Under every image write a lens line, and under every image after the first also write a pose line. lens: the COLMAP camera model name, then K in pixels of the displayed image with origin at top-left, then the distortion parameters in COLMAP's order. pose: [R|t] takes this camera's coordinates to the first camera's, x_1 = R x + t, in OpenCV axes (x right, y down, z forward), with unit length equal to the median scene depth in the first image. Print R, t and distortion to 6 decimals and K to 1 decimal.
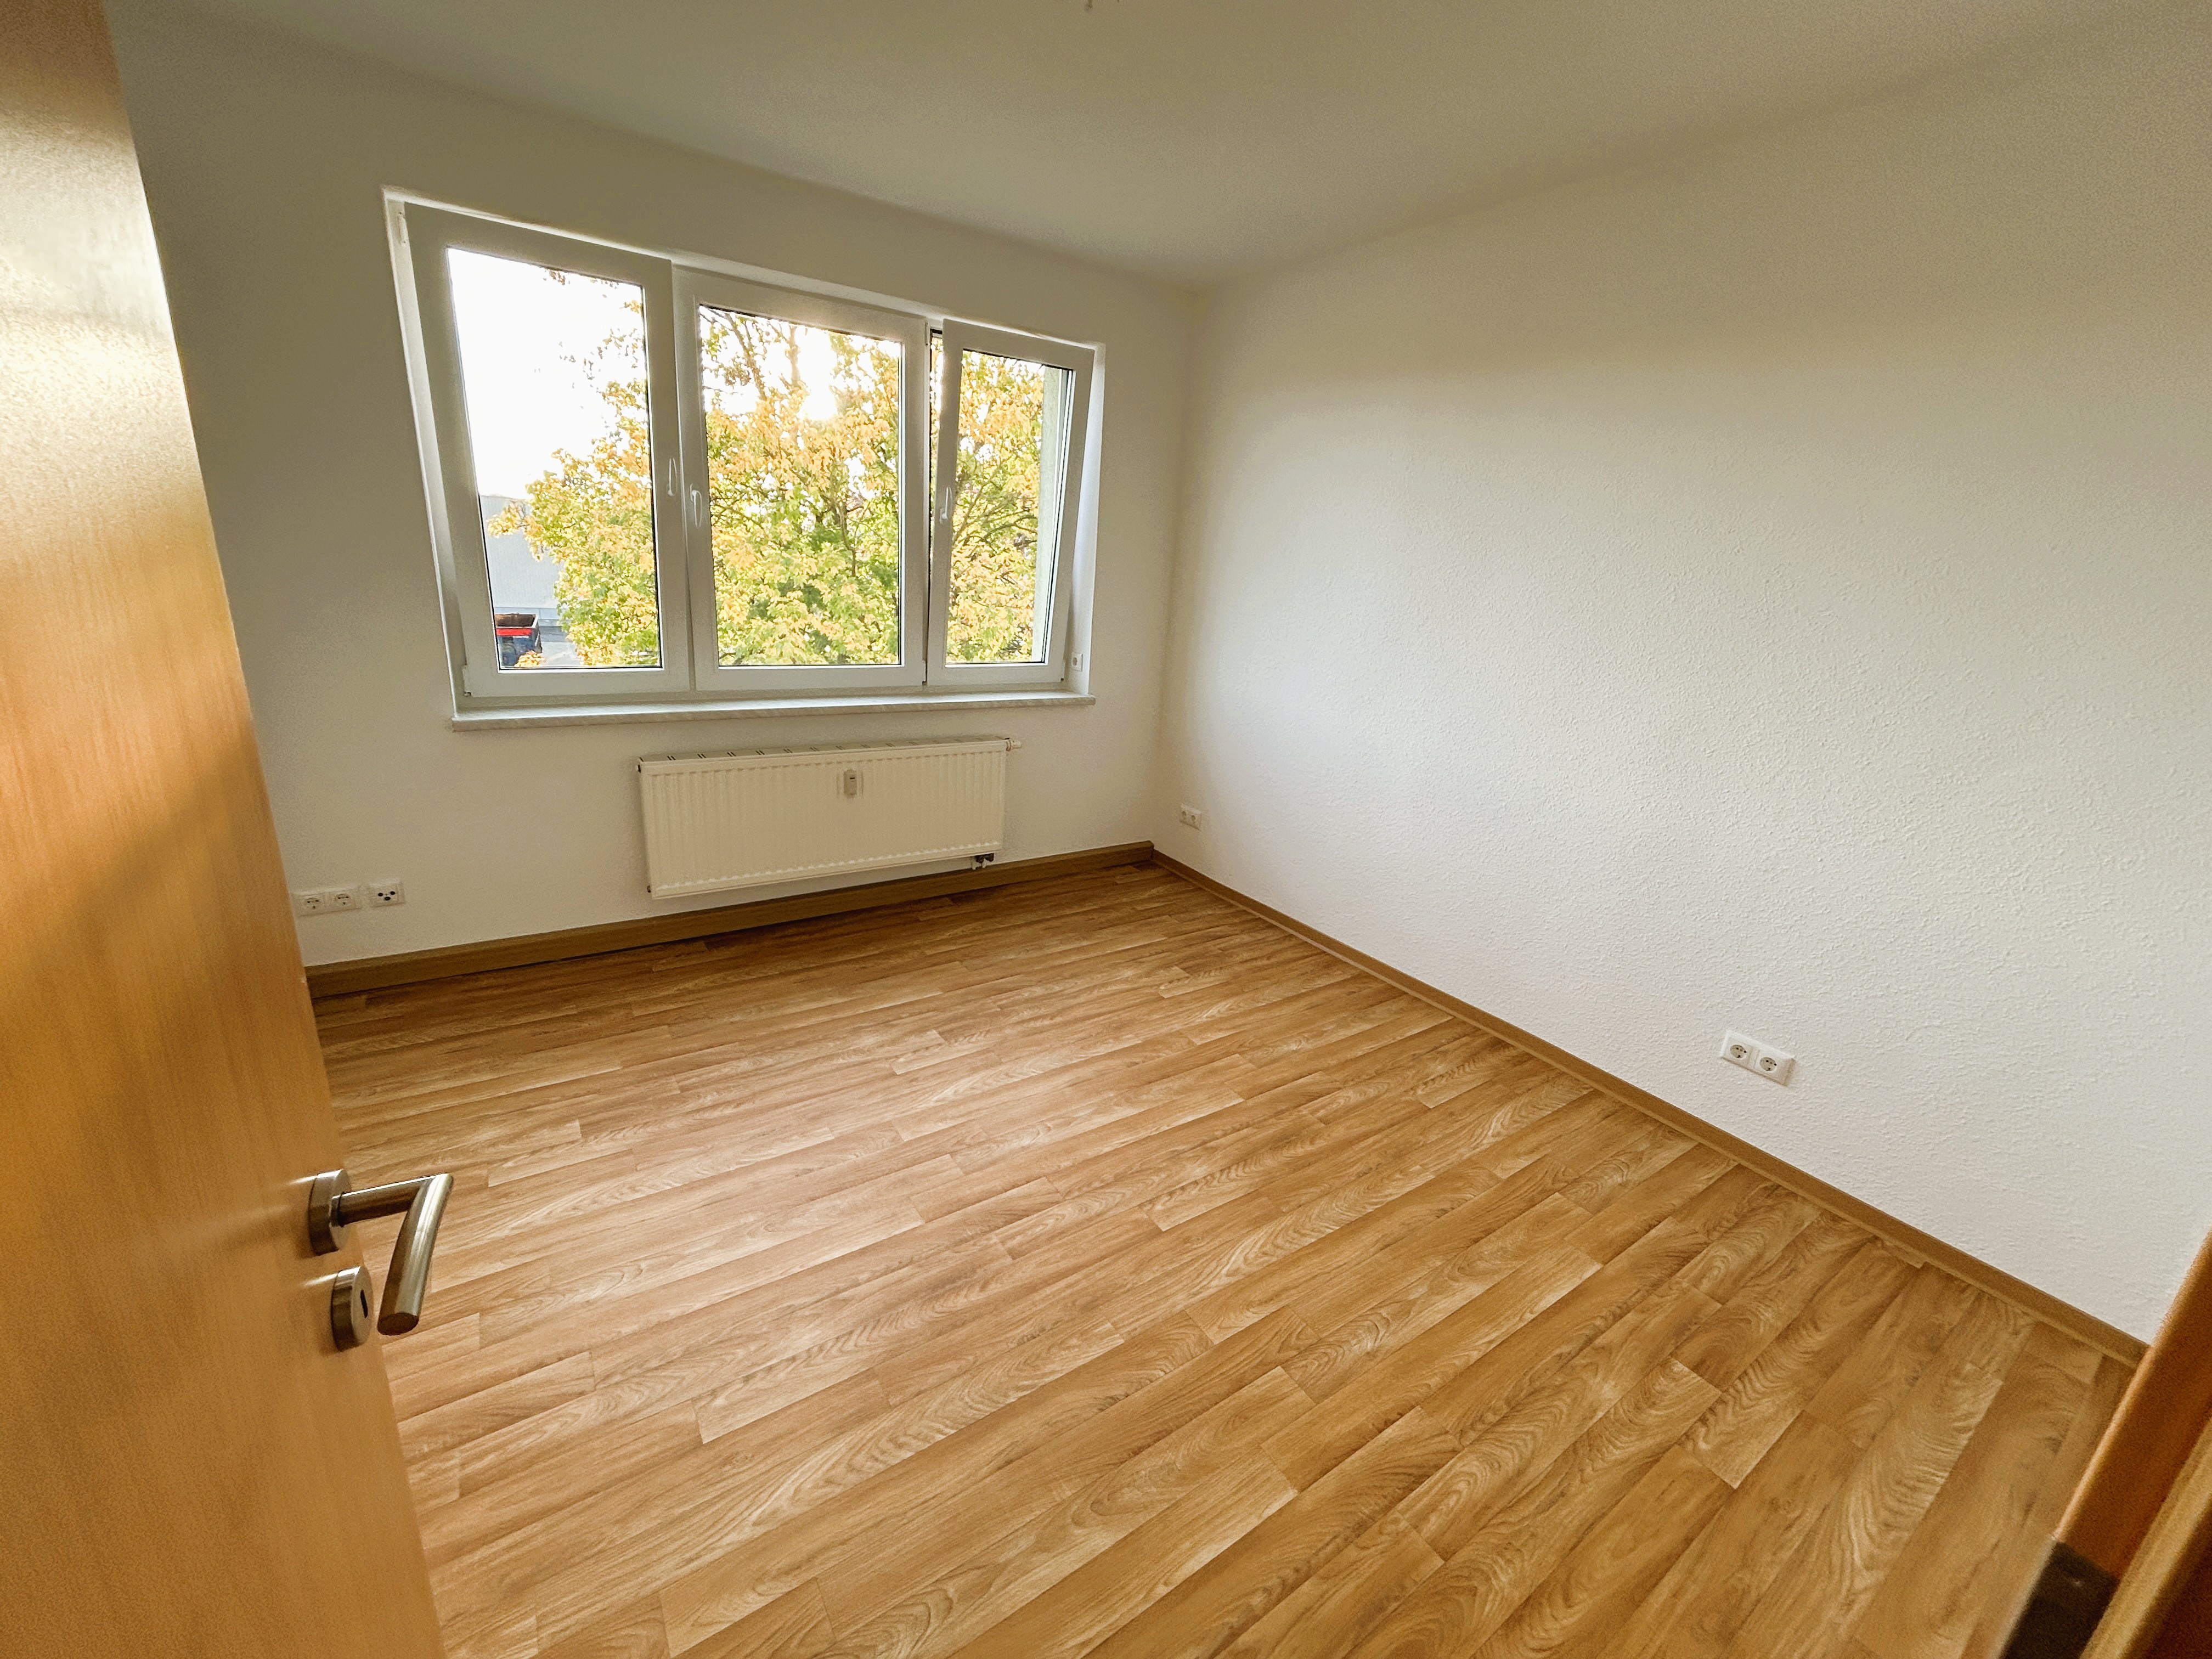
lens RADIAL K [[894.5, 0, 1105.7], [0, 894.5, 815.7], [0, 0, 1]] dist [0.004053, 0.000972]
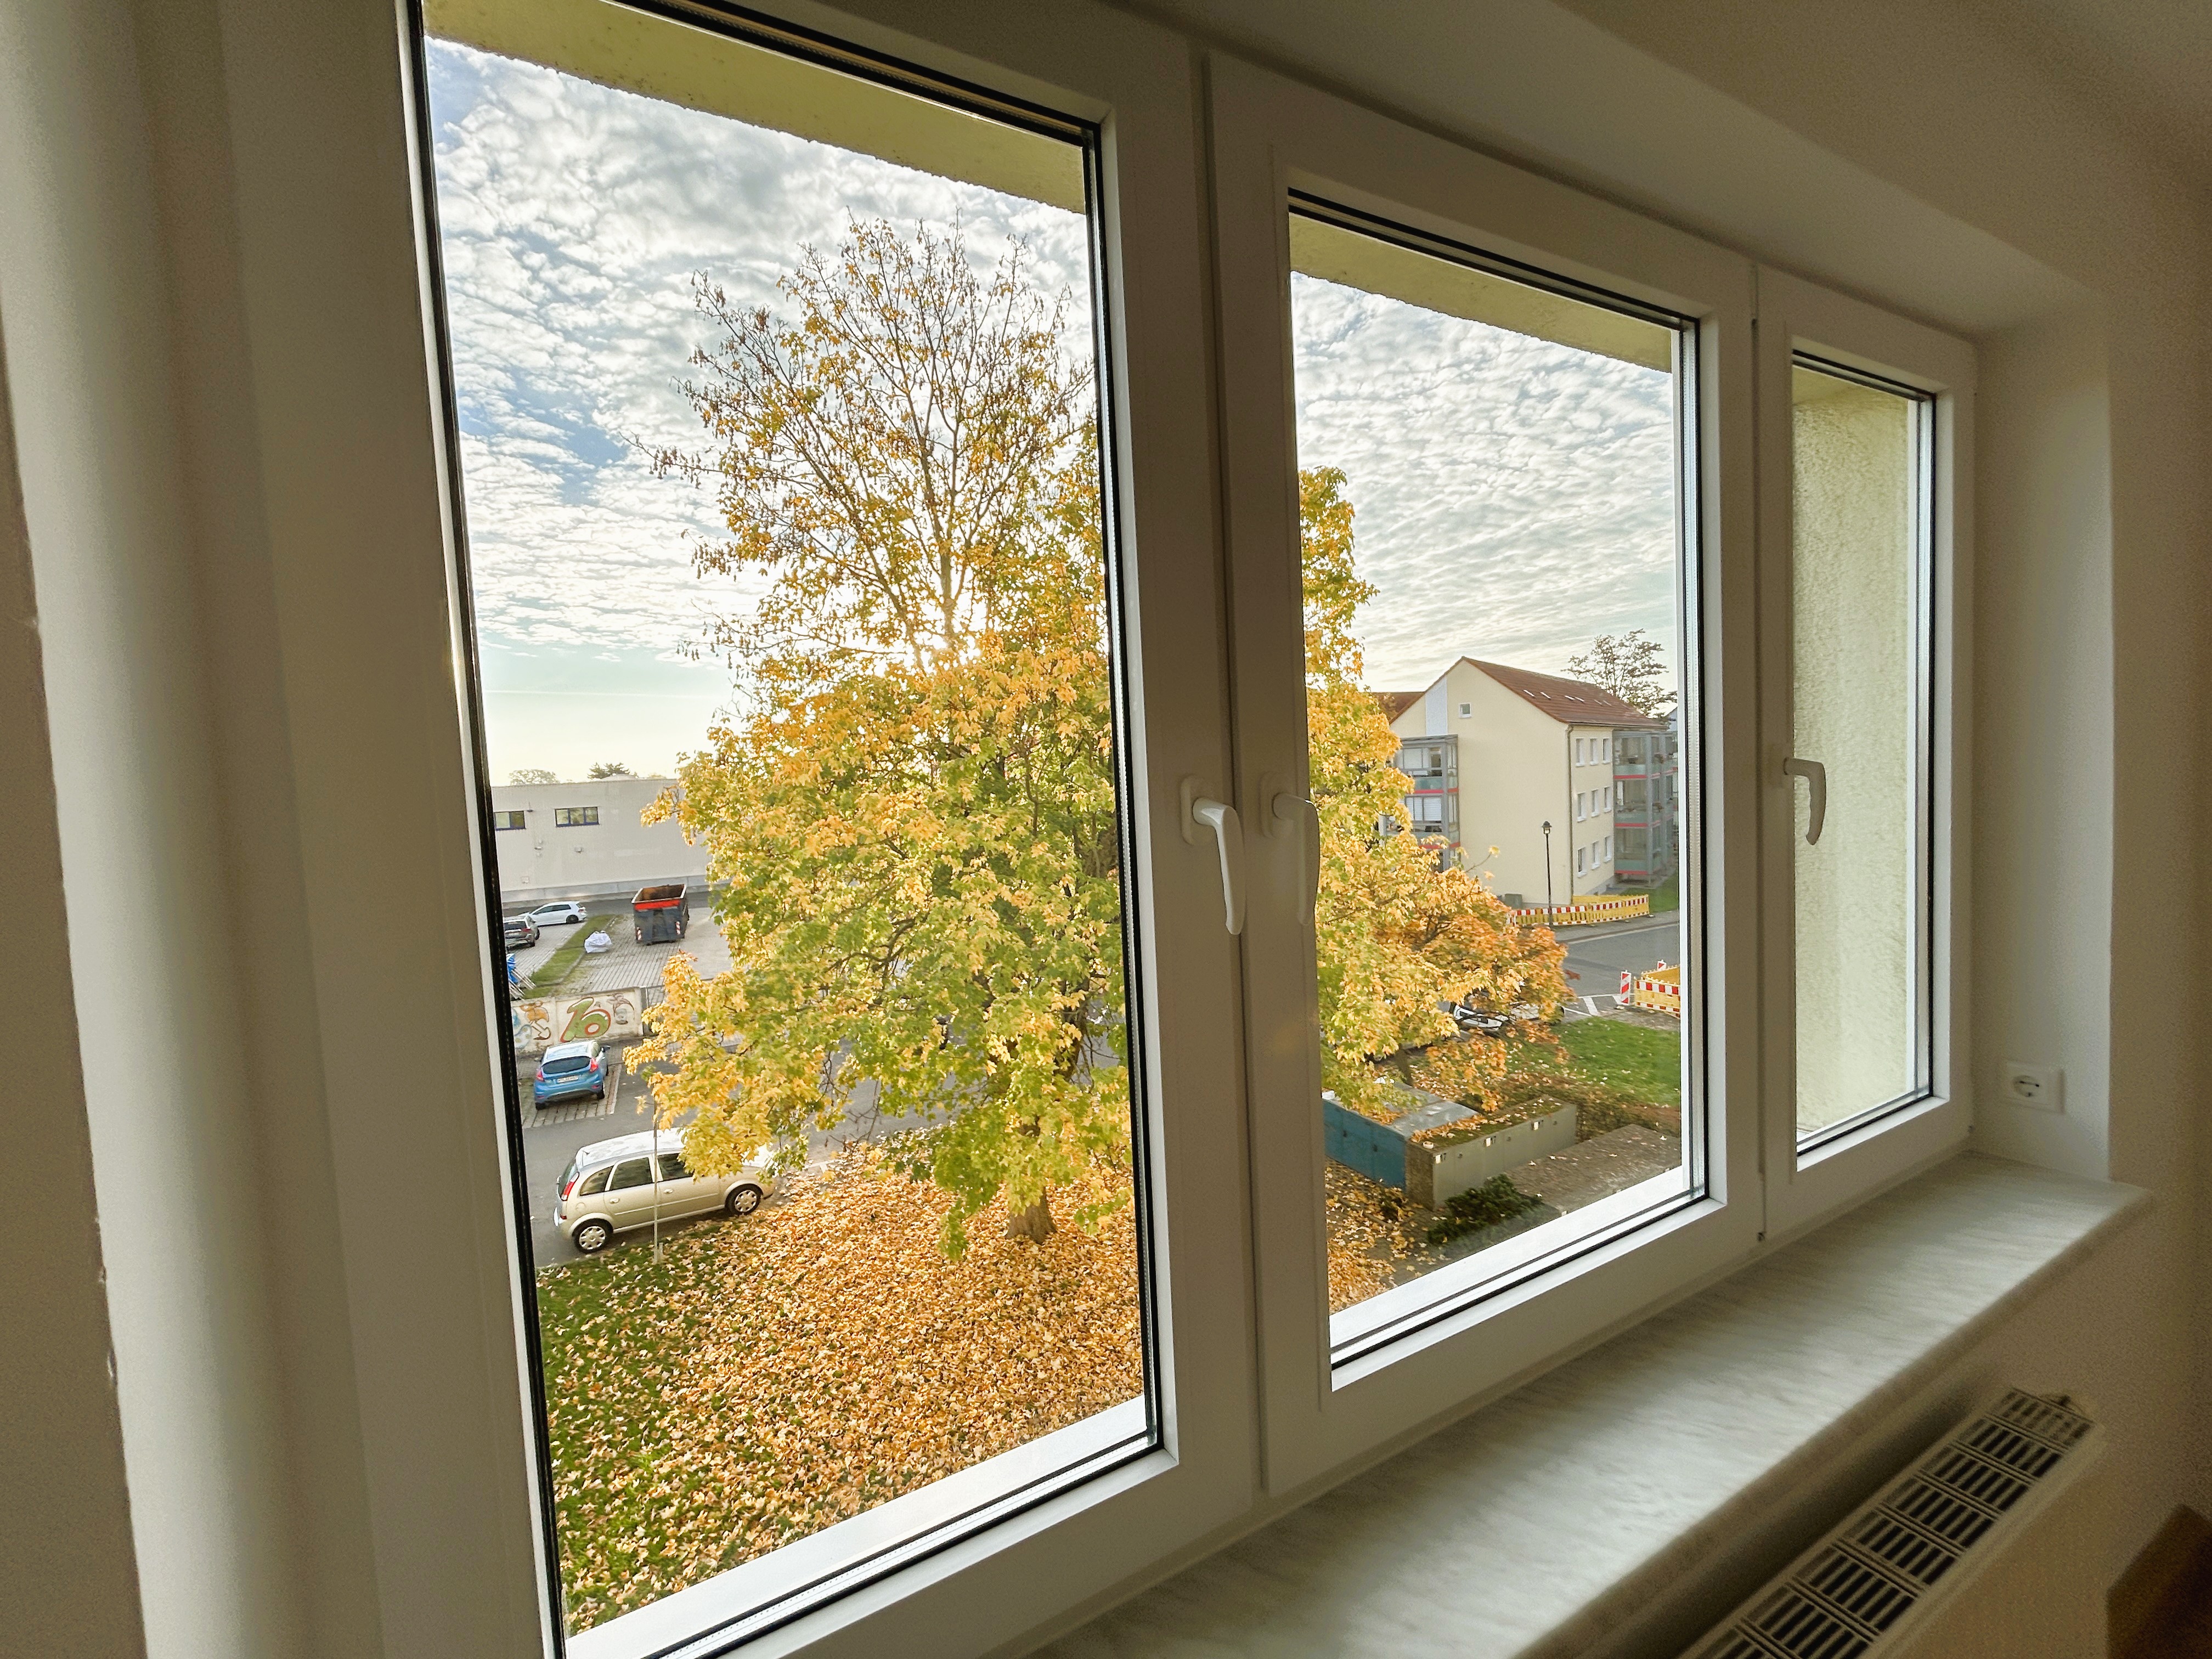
lens RADIAL K [[894.5, 0, 1099.6], [0, 894.5, 826.4], [0, 0, 1]] dist [0.004053, 0.000972]
pose [[0.987822, -0.102894, -0.116710, -0.133731], [0.074445, 0.971239, -0.226169, -0.081021], [0.136625, 0.214726, 0.967071, 0.201056]]
